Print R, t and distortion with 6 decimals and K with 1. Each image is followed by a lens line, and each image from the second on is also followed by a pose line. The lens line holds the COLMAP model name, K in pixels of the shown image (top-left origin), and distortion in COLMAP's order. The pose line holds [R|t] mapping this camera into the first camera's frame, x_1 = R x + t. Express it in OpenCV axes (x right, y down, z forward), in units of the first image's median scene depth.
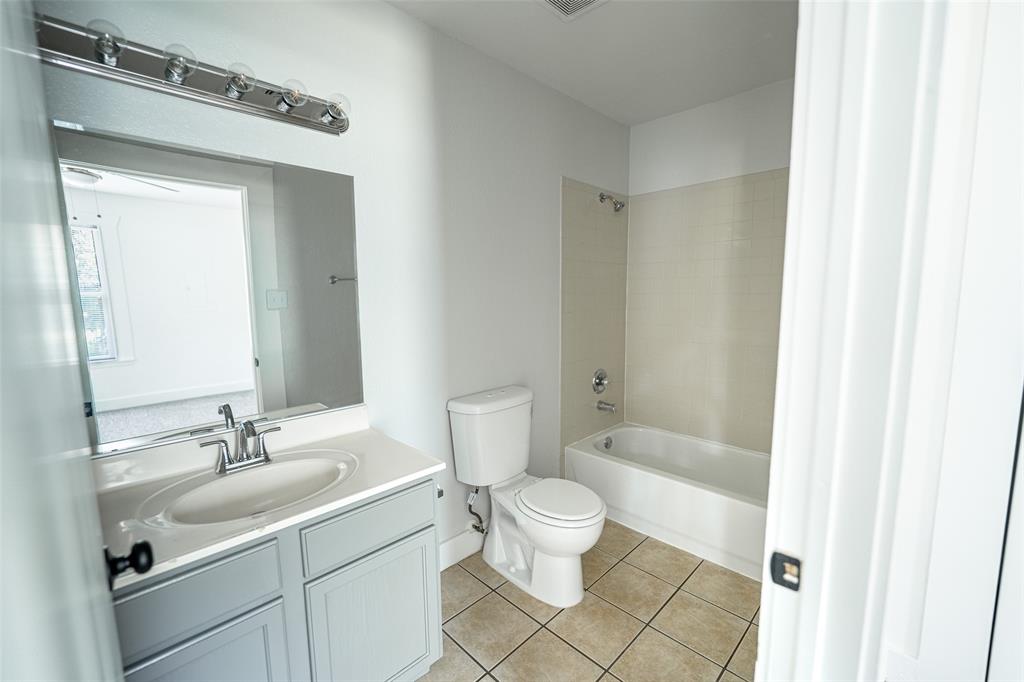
lens RADIAL K [[424.8, 0, 510.5], [0, 424.8, 343.3], [0, 0, 1]] dist [-0.002148, -0.000682]
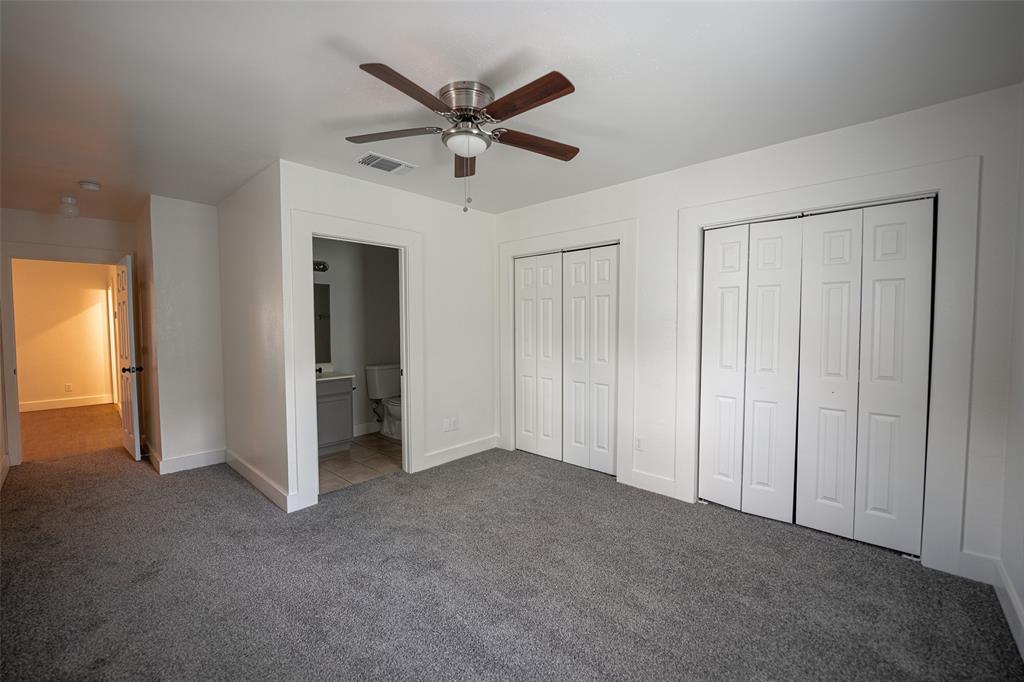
lens RADIAL K [[424.8, 0, 510.5], [0, 424.8, 343.3], [0, 0, 1]] dist [-0.002148, -0.000682]
pose [[0.998810, 0.004479, 0.048568, 0.571451], [-0.000987, 0.997426, -0.071690, 0.178937], [-0.048764, 0.071557, 0.996244, -1.517292]]
